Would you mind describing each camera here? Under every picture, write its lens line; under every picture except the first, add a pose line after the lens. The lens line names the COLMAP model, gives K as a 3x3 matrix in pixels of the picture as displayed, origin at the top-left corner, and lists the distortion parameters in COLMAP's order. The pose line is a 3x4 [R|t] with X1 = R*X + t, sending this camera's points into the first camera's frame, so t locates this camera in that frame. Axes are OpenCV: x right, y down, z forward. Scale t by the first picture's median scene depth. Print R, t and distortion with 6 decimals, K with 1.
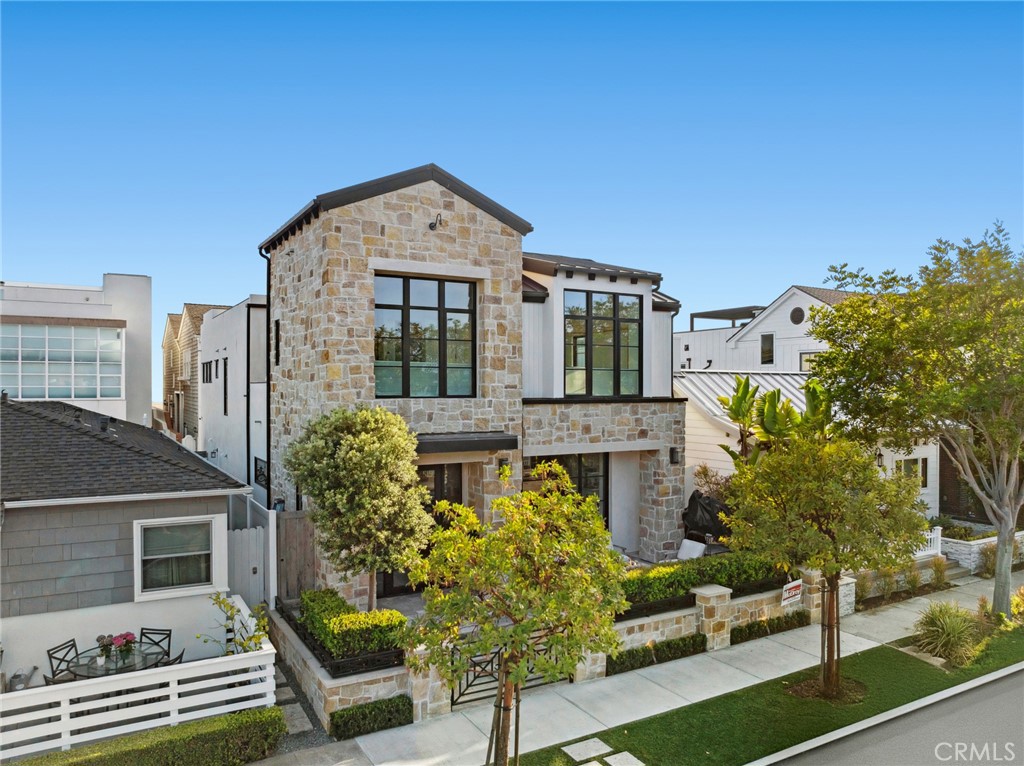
lens RADIAL K [[702.5, 0, 478.2], [0, 702.5, 384.7], [0, 0, 1]] dist [0.000756, -0.000364]
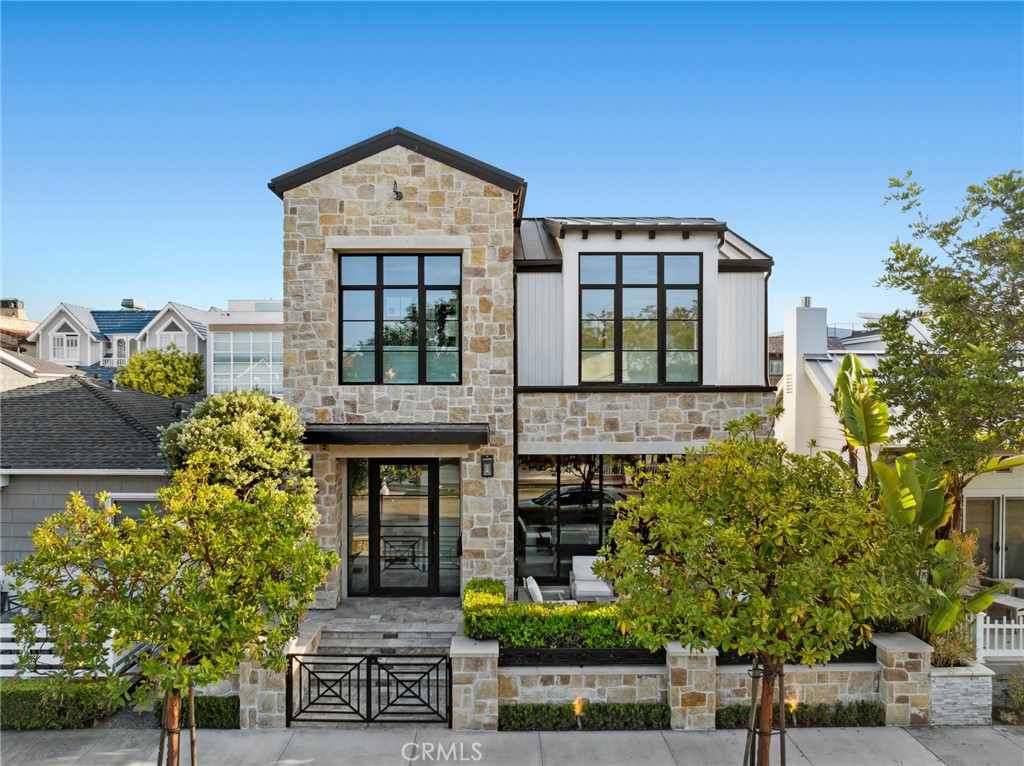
lens RADIAL K [[709.9, 0, 513.2], [0, 709.9, 387.8], [0, 0, 1]] dist [-0.007885, -0.002862]
pose [[0.878748, -0.000289, -0.477286, 0.490655], [0.003564, 0.999976, 0.005957, 0.017602], [0.477273, -0.006936, 0.878728, 0.255158]]
